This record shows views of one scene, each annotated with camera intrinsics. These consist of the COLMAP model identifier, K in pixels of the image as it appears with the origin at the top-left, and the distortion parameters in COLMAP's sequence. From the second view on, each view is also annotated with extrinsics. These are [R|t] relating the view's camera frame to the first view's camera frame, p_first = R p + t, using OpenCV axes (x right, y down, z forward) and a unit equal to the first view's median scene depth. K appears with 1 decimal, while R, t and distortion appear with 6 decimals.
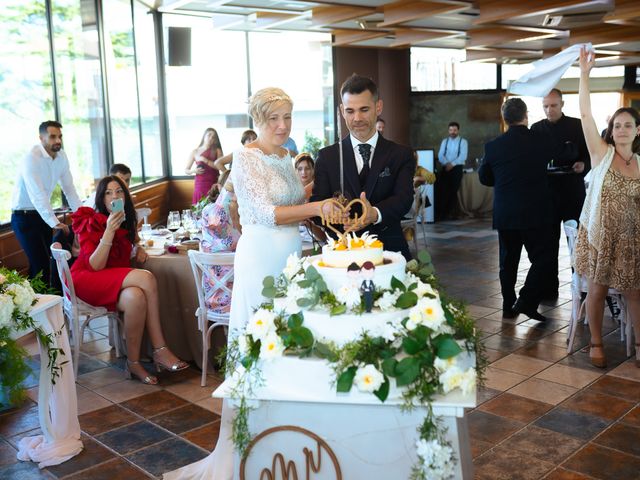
lens RADIAL K [[700.4, 0, 320.0], [0, 700.4, 240.0], [0, 0, 1]] dist [-0.166321, 0.294539]
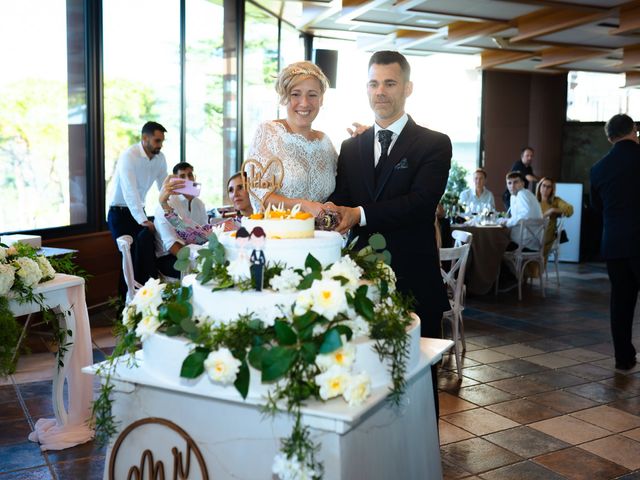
lens RADIAL K [[694.0, 0, 320.0], [0, 694.0, 240.0], [0, 0, 1]] dist [-0.060808, -0.019287]
pose [[0.963818, 0.068125, -0.257707, 0.342568], [-0.082771, 0.995488, -0.046405, 0.075998], [0.253383, 0.066057, 0.965108, 0.229359]]
